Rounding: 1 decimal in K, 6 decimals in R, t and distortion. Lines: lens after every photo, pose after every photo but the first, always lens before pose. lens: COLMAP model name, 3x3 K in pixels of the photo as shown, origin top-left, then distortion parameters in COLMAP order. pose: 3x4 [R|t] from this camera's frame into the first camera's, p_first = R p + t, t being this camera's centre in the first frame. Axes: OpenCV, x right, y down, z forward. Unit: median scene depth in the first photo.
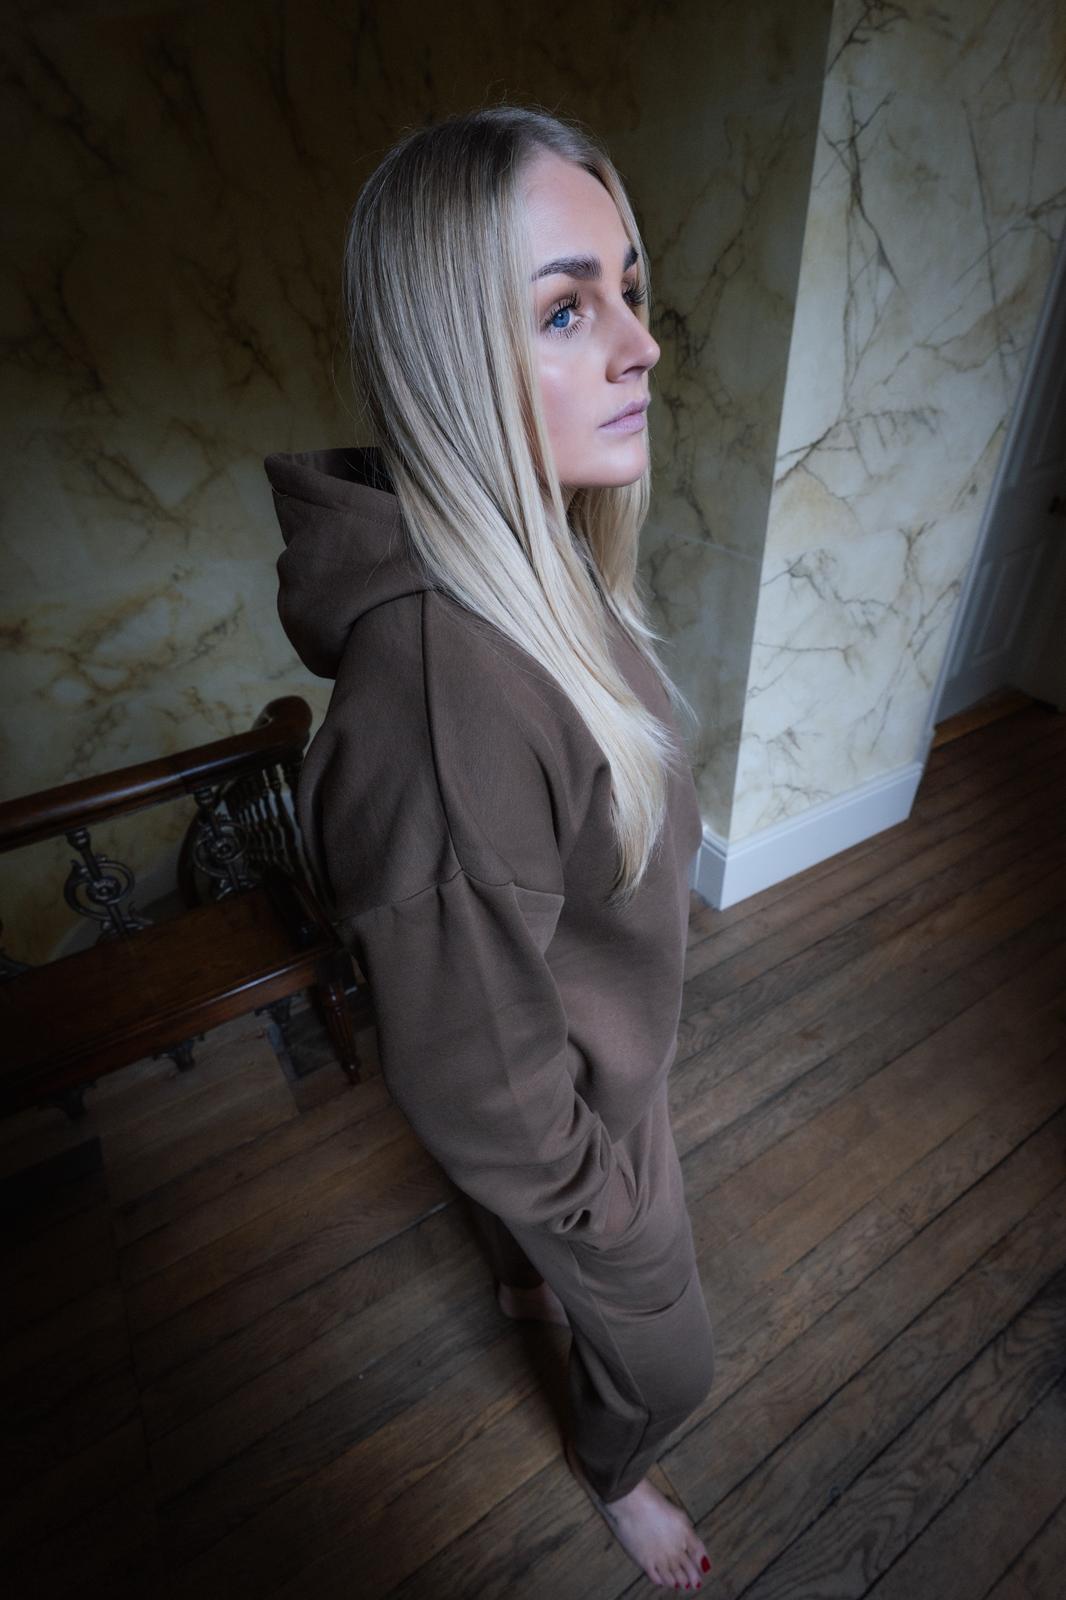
lens RADIAL K [[784.8, 0, 533.0], [0, 784.8, 800.0], [0, 0, 1]] dist [-0.002661, -0.000414]
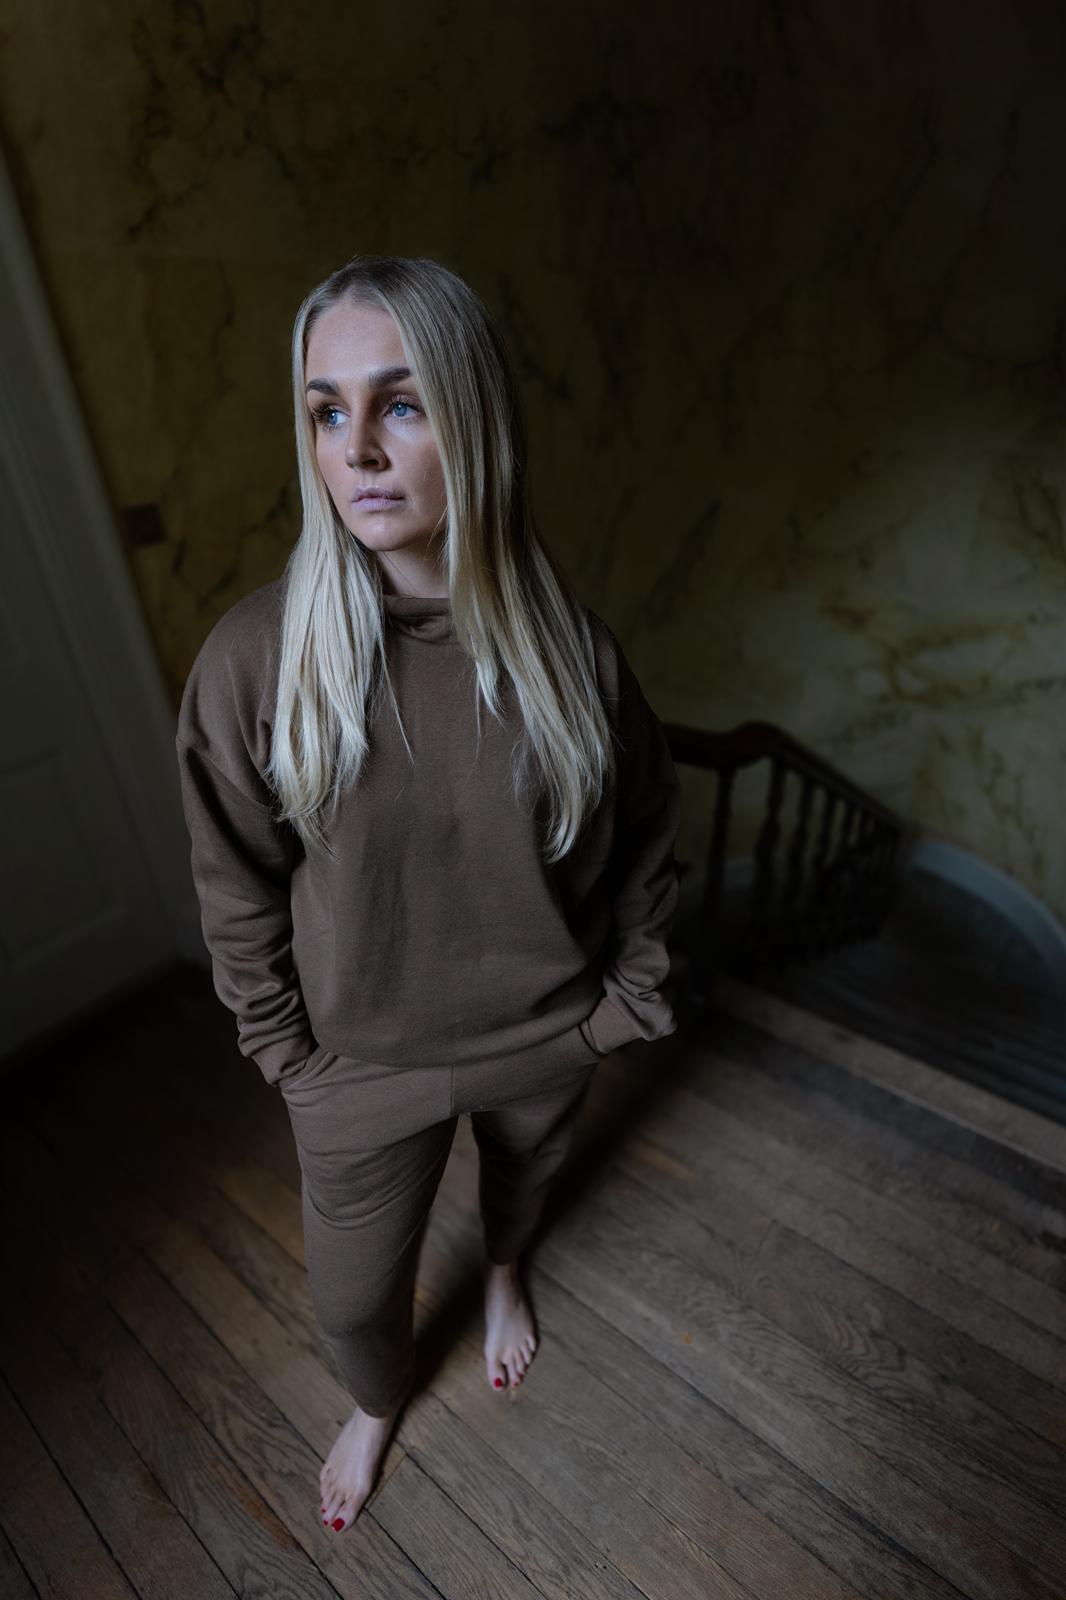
lens RADIAL K [[784.8, 0, 533.0], [0, 784.8, 800.0], [0, 0, 1]] dist [-0.002661, -0.000414]
pose [[0.338819, 0.488228, -0.804260, 0.202929], [-0.493099, 0.820163, 0.290149, -0.085489], [0.801283, 0.298272, 0.518632, 0.104179]]
